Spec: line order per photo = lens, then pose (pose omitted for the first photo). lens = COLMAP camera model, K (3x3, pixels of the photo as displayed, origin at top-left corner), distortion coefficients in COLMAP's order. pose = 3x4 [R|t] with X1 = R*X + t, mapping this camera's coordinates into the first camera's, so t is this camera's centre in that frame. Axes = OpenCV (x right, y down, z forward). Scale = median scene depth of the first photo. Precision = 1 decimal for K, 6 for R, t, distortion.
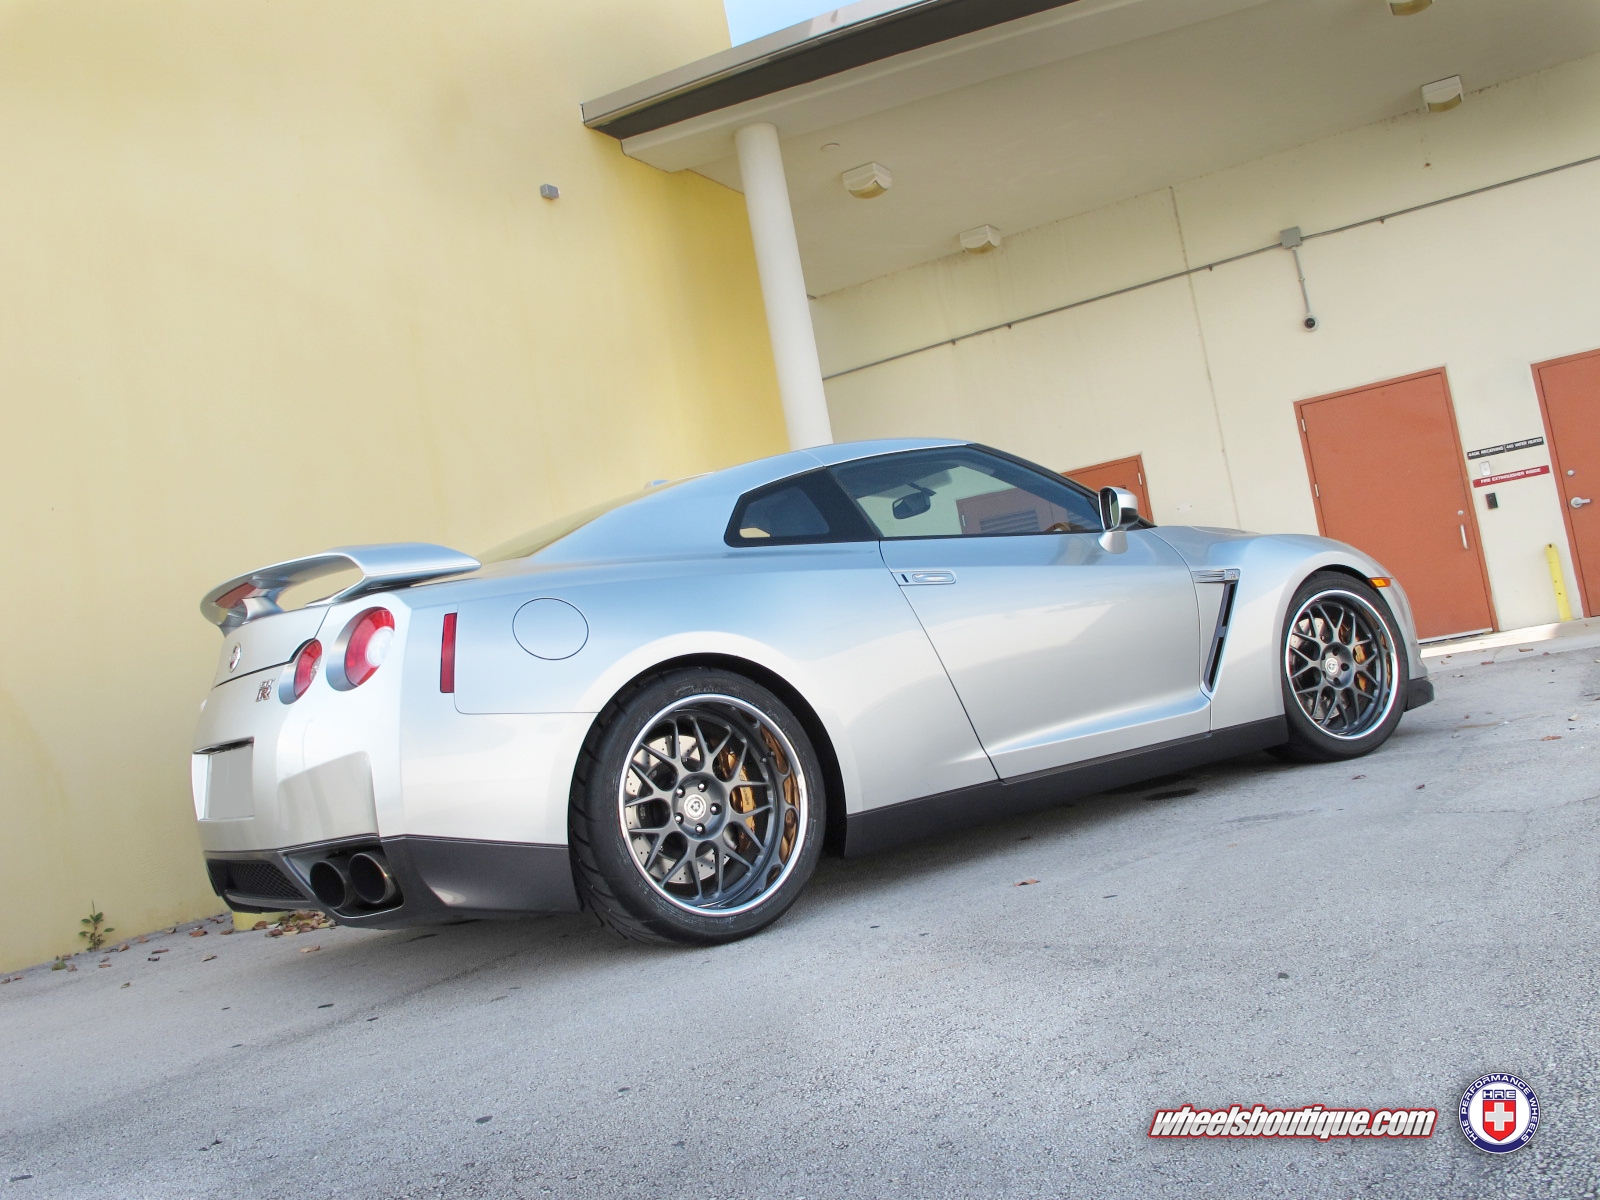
lens RADIAL K [[1487.7, 0, 807.0], [0, 1487.7, 592.2], [0, 0, 1]] dist [-0.077054, 0.000000]
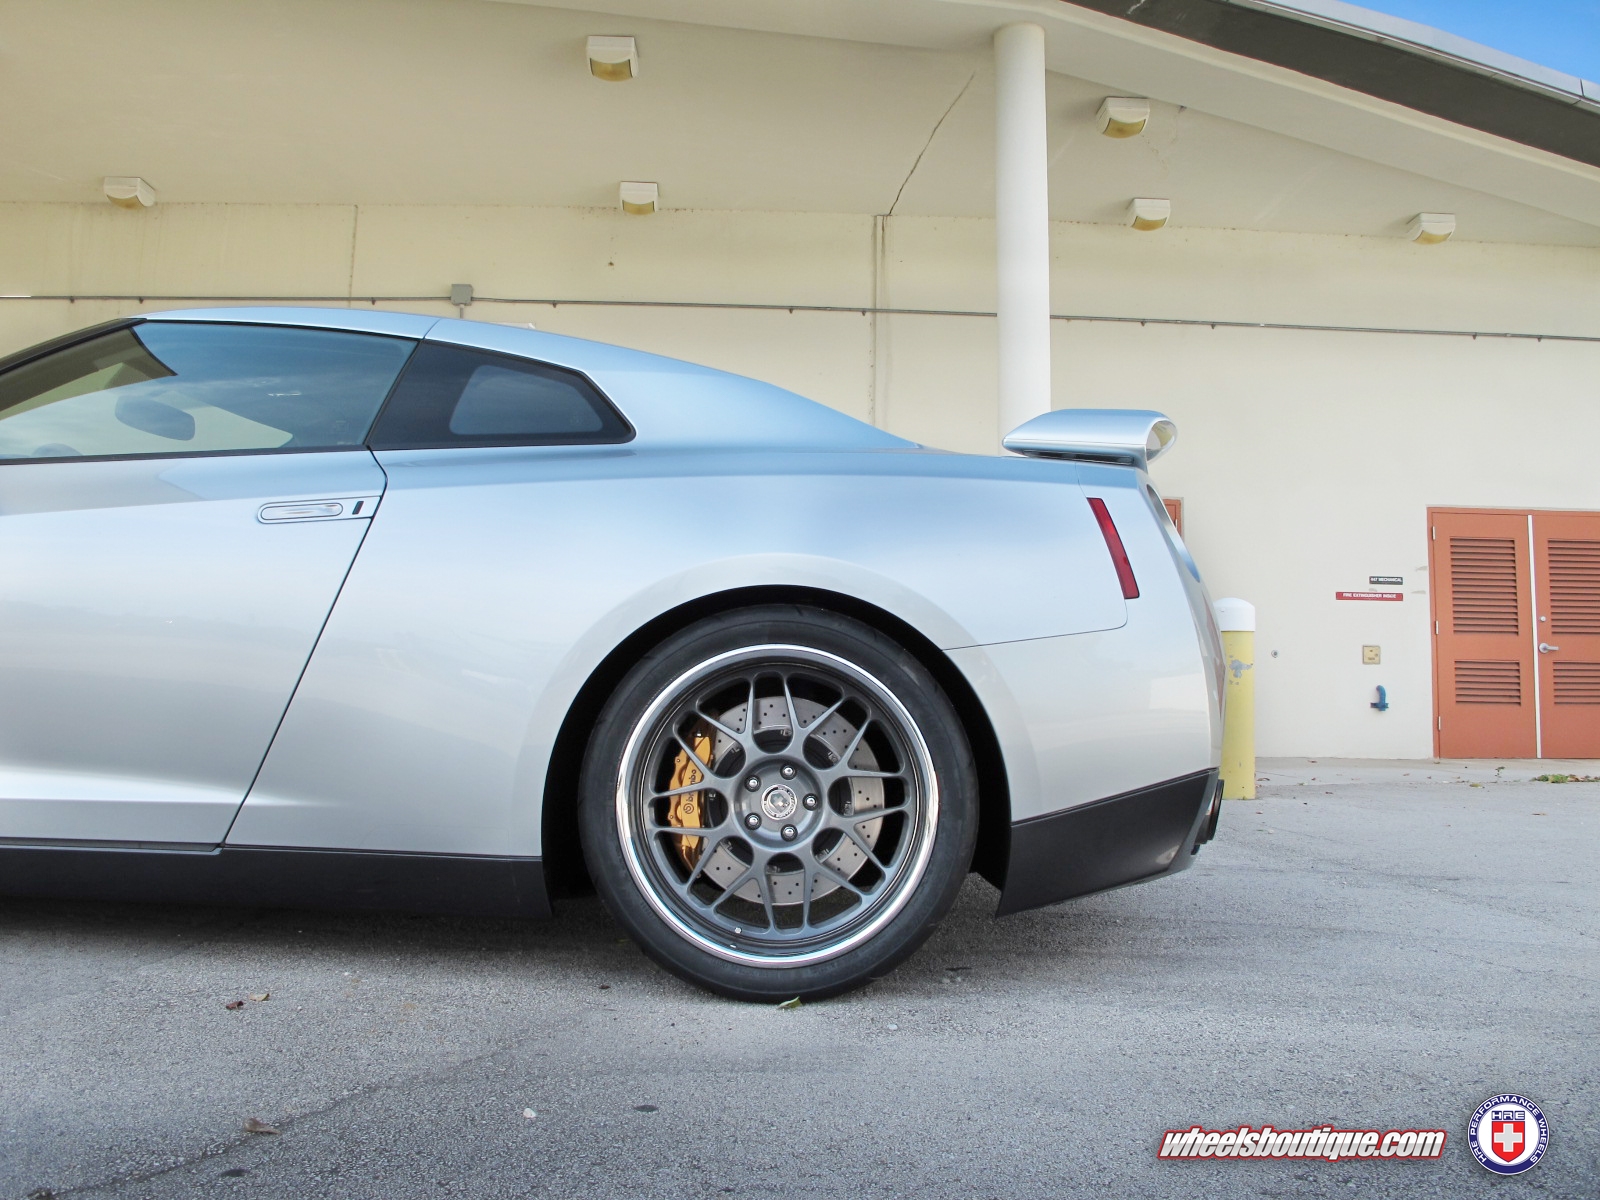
lens RADIAL K [[1343.7, 0, 811.2], [0, 1343.7, 586.3], [0, 0, 1]] dist [-0.144514, 0.098596]
pose [[0.833939, 0.226107, 0.503409, 0.136787], [-0.196979, 0.974081, -0.111198, -0.009331], [-0.515504, -0.006429, 0.856863, 0.162456]]
